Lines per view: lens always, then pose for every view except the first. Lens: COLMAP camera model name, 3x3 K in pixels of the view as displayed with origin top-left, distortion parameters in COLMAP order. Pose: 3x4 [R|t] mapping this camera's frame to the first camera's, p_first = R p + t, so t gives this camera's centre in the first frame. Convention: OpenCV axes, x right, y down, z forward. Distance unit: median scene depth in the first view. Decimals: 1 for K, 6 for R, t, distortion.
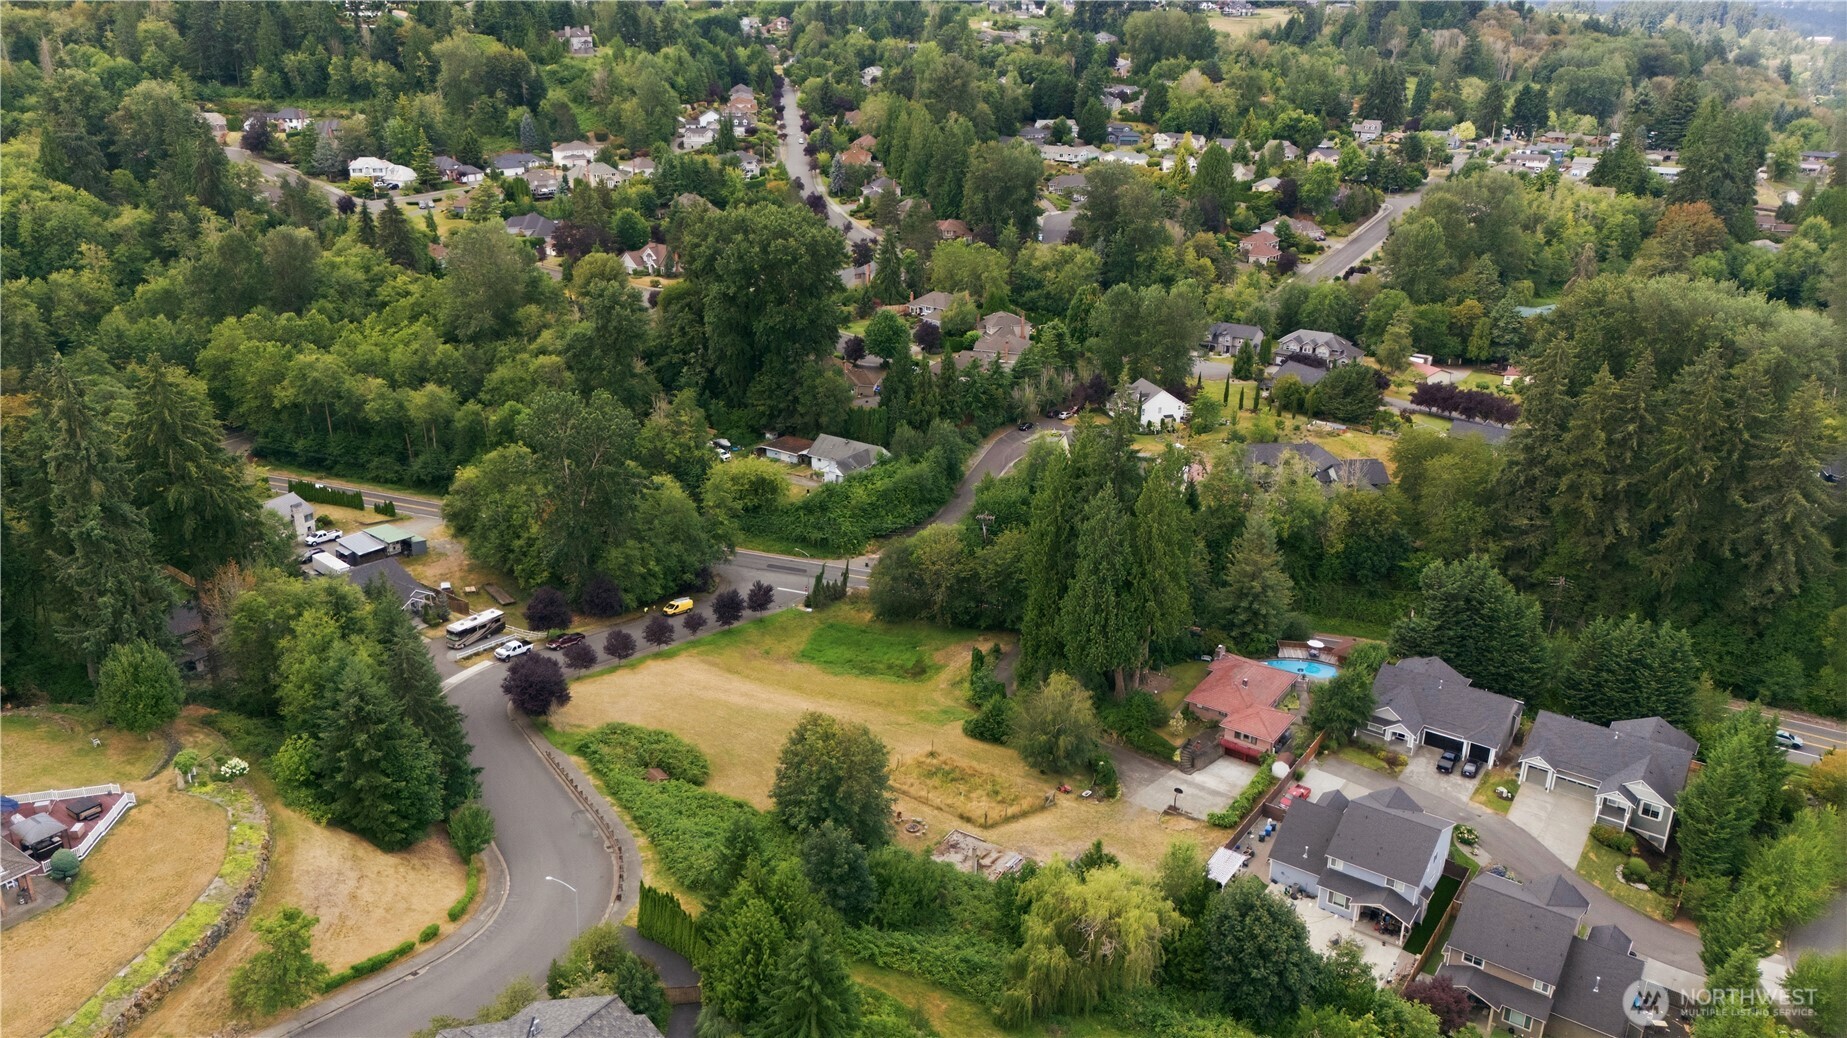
lens RADIAL K [[1357.5, 0, 918.1], [0, 1357.5, 519.9], [0, 0, 1]] dist [0.048760, -0.029044]
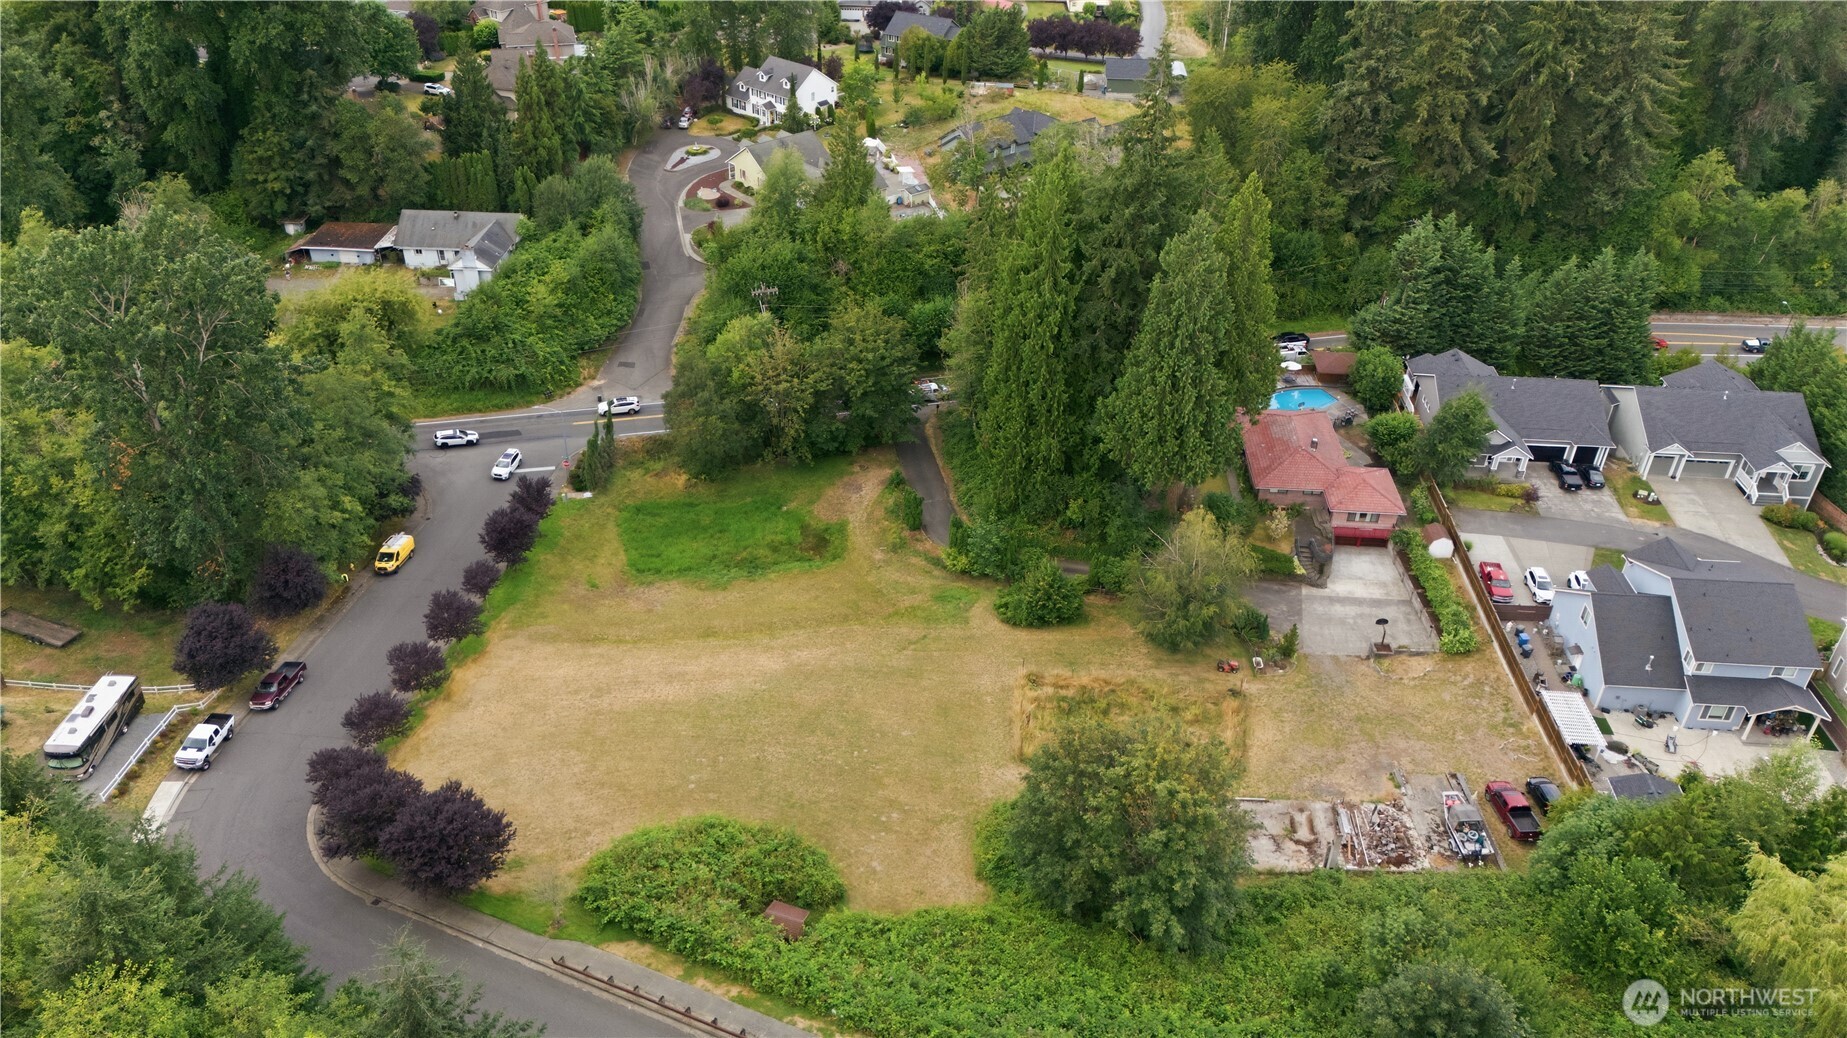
lens RADIAL K [[1357.5, 0, 918.2], [0, 1357.5, 523.4], [0, 0, 1]] dist [0.048760, -0.029044]
pose [[0.851195, -0.287810, 0.438899, -0.254958], [0.180792, 0.945845, 0.269615, -0.071899], [-0.492729, -0.150146, 0.857132, 0.401645]]
